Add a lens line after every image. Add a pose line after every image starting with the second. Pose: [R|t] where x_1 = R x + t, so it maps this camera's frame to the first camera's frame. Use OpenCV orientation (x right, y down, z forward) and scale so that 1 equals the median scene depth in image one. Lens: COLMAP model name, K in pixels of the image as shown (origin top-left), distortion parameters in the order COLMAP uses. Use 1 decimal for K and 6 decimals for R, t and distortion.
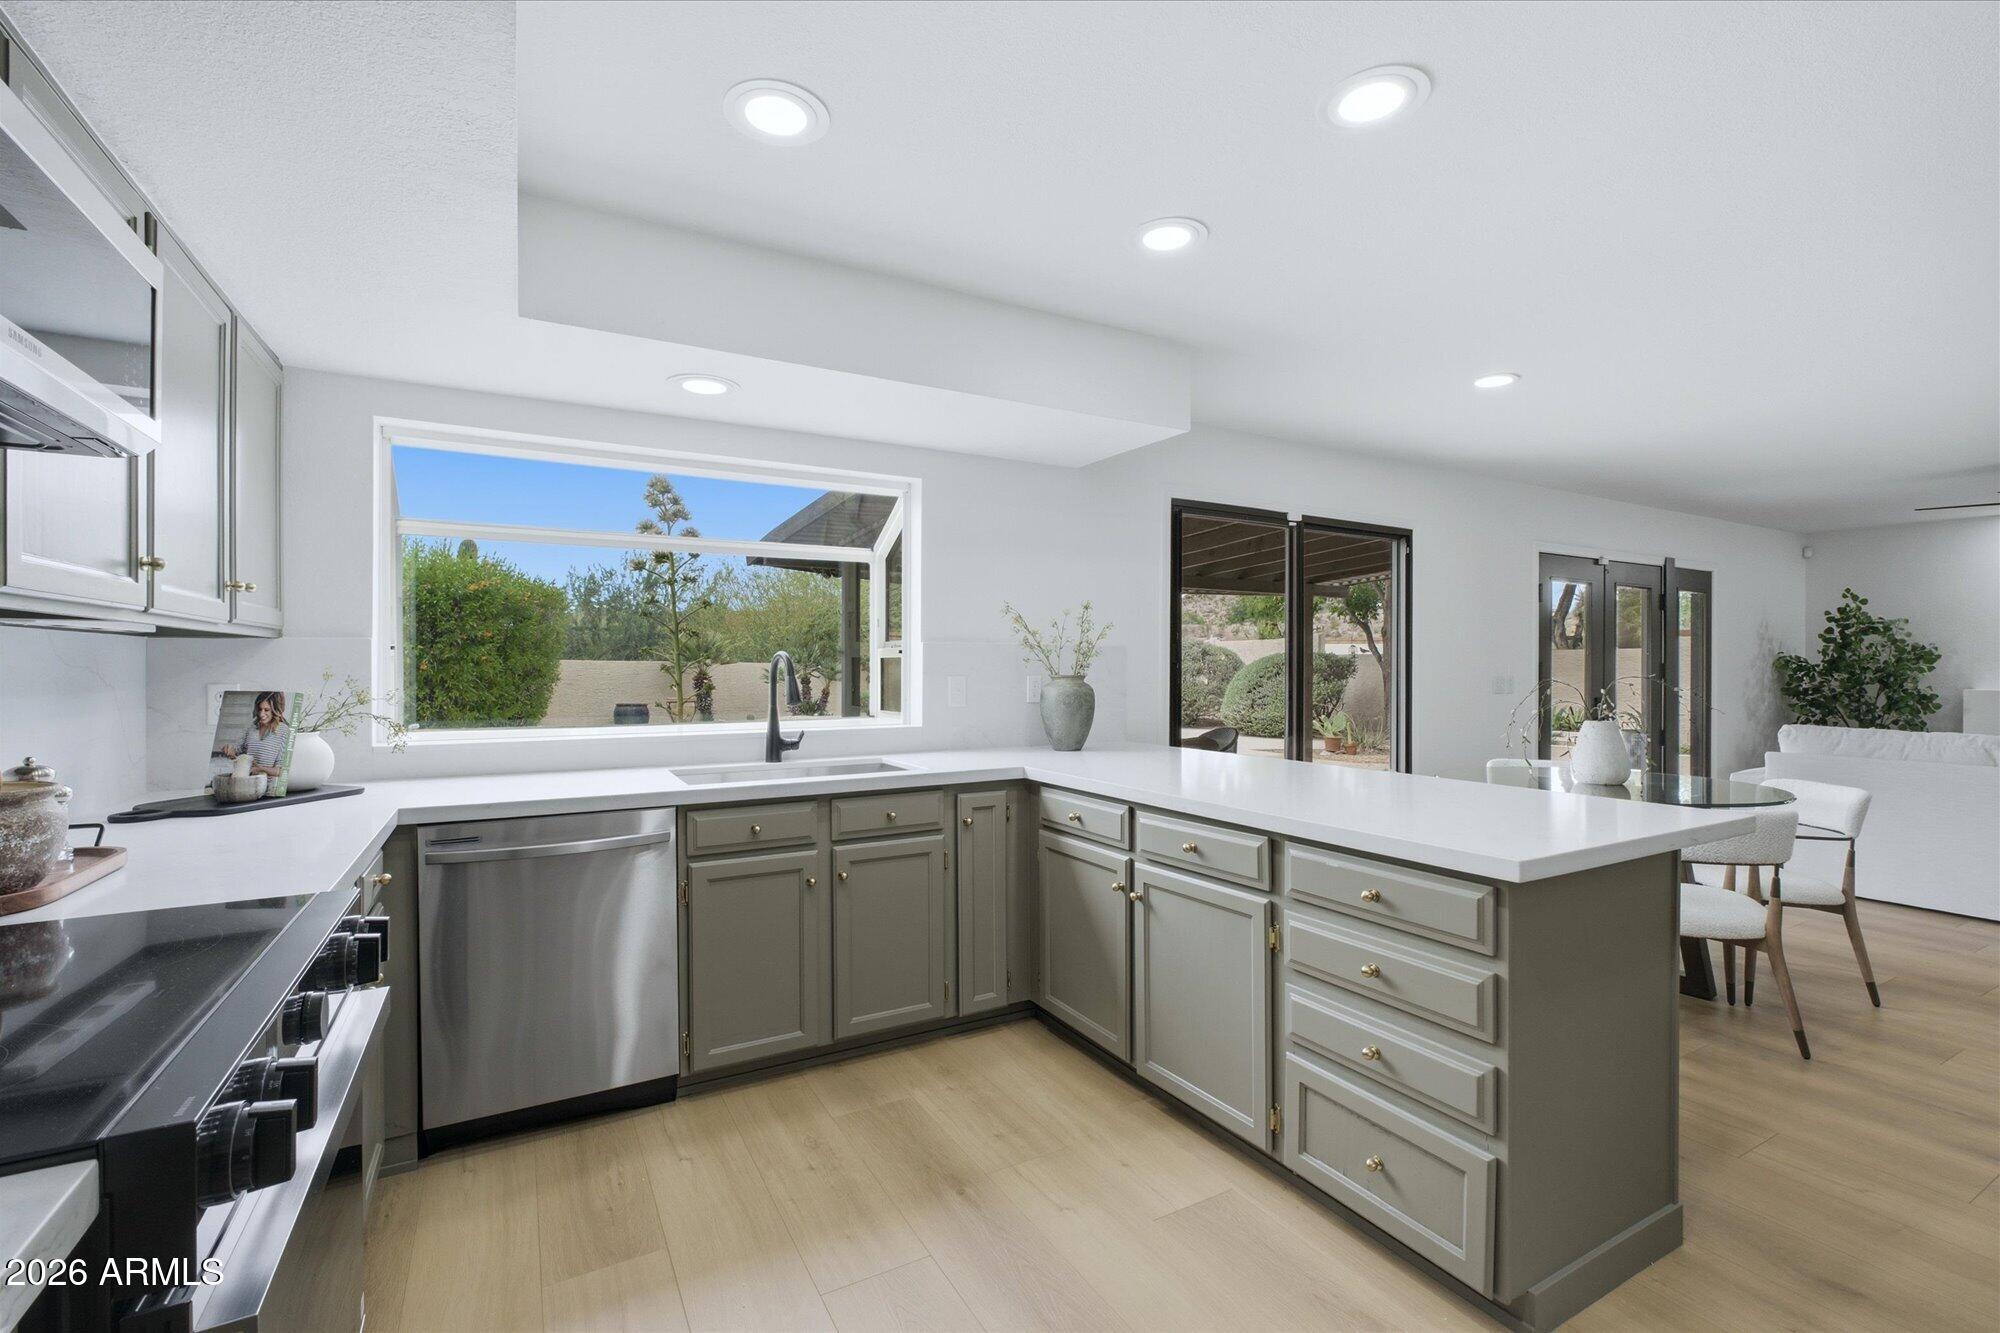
lens RADIAL K [[867.2, 0, 1002.9], [0, 867.2, 656.2], [0, 0, 1]] dist [-0.002071, -0.000107]
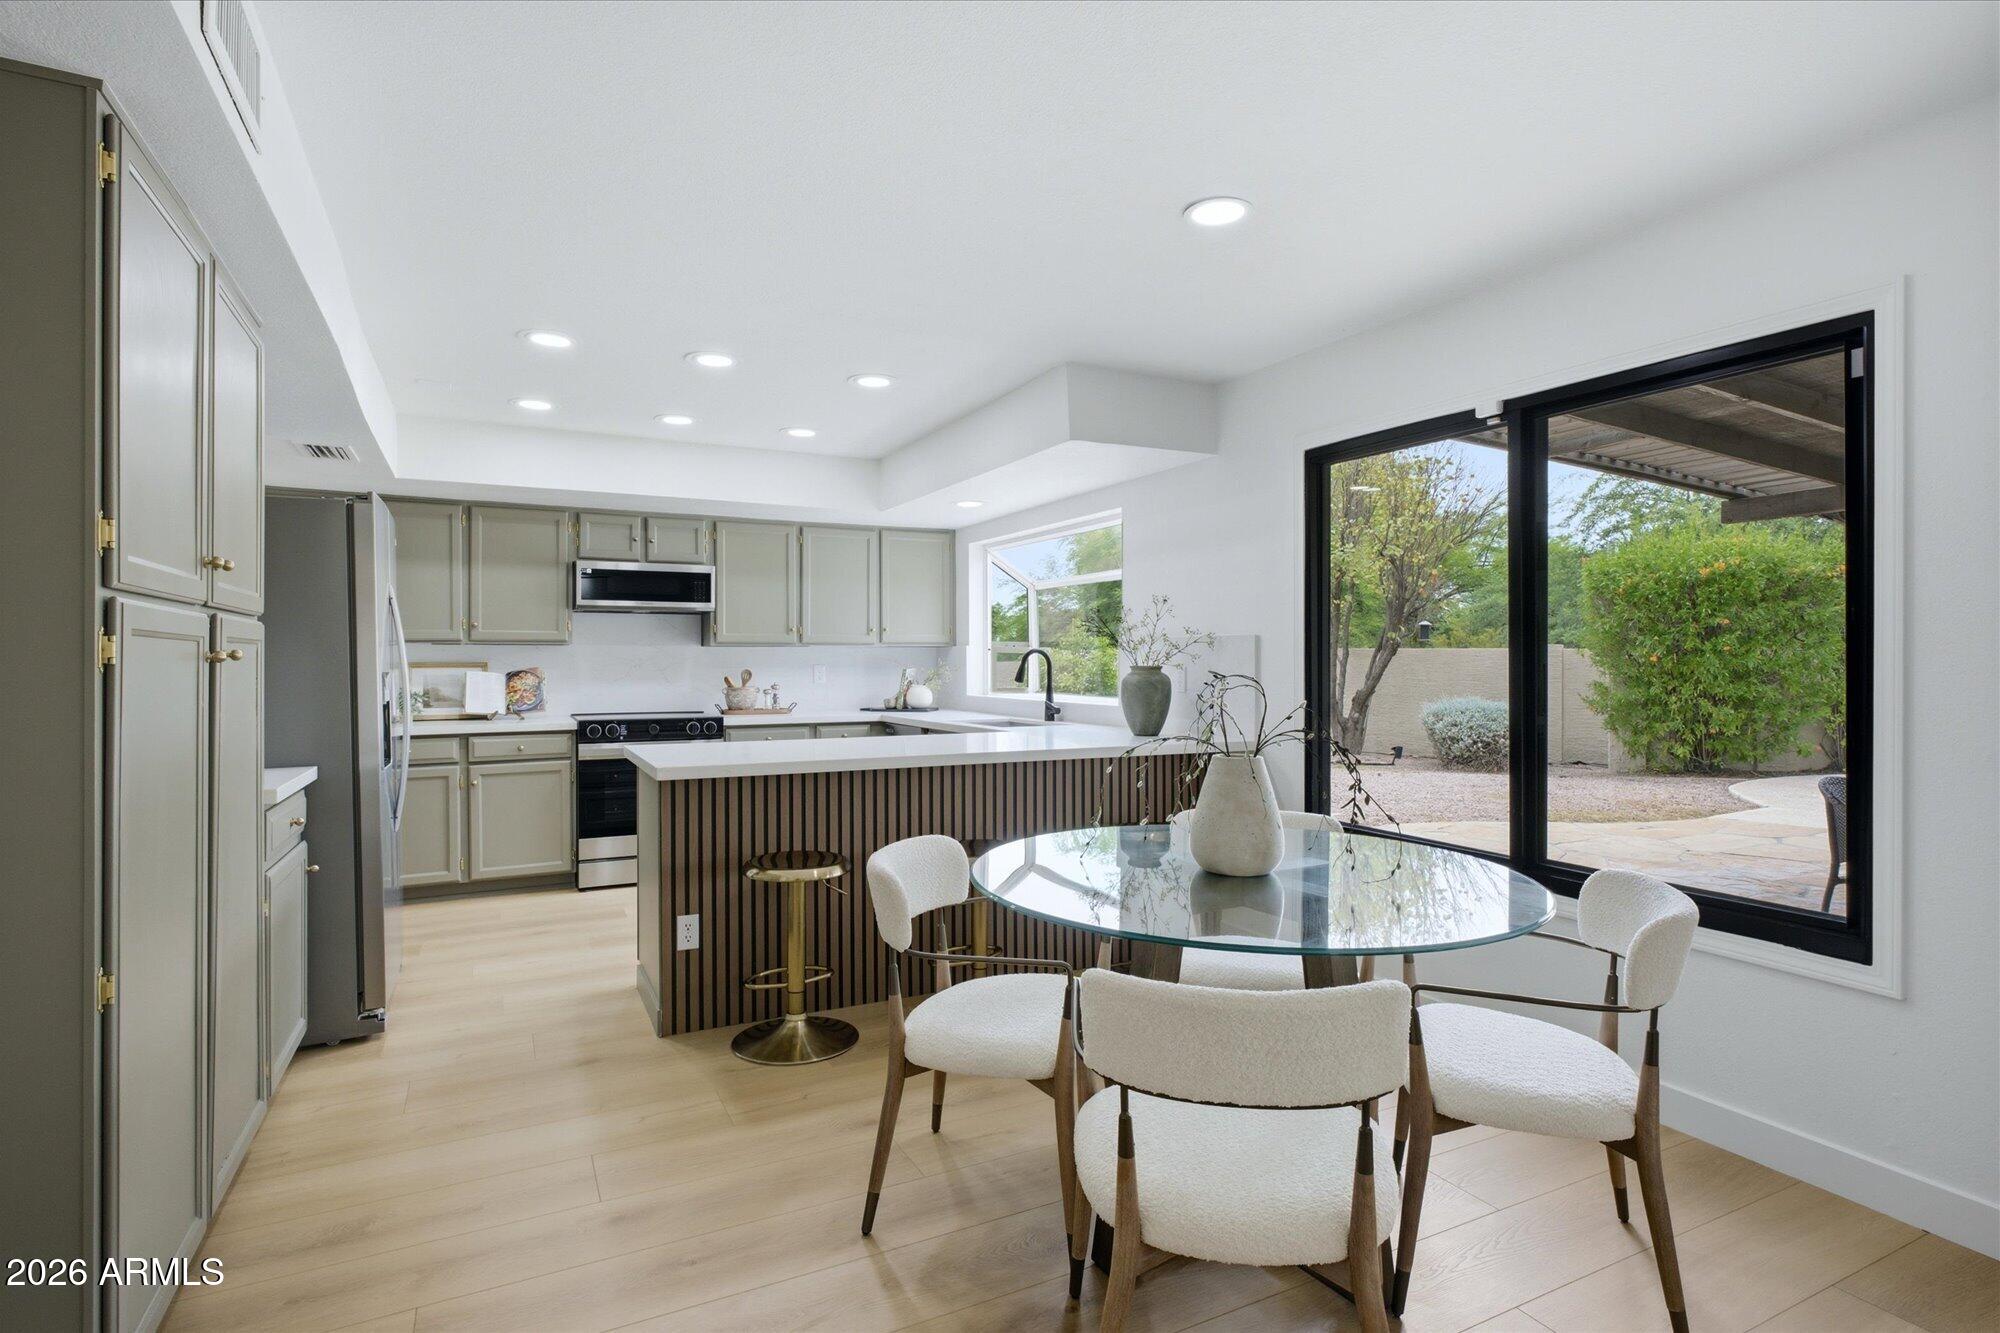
lens RADIAL K [[1009.3, 0, 1017.1], [0, 1009.3, 664.8], [0, 0, 1]] dist [-0.001470, -0.000371]
pose [[-0.033784, 0.005372, -0.999415, 1.489381], [0.012631, 0.999908, 0.004948, 0.013582], [0.999349, -0.012456, -0.033848, 0.985017]]
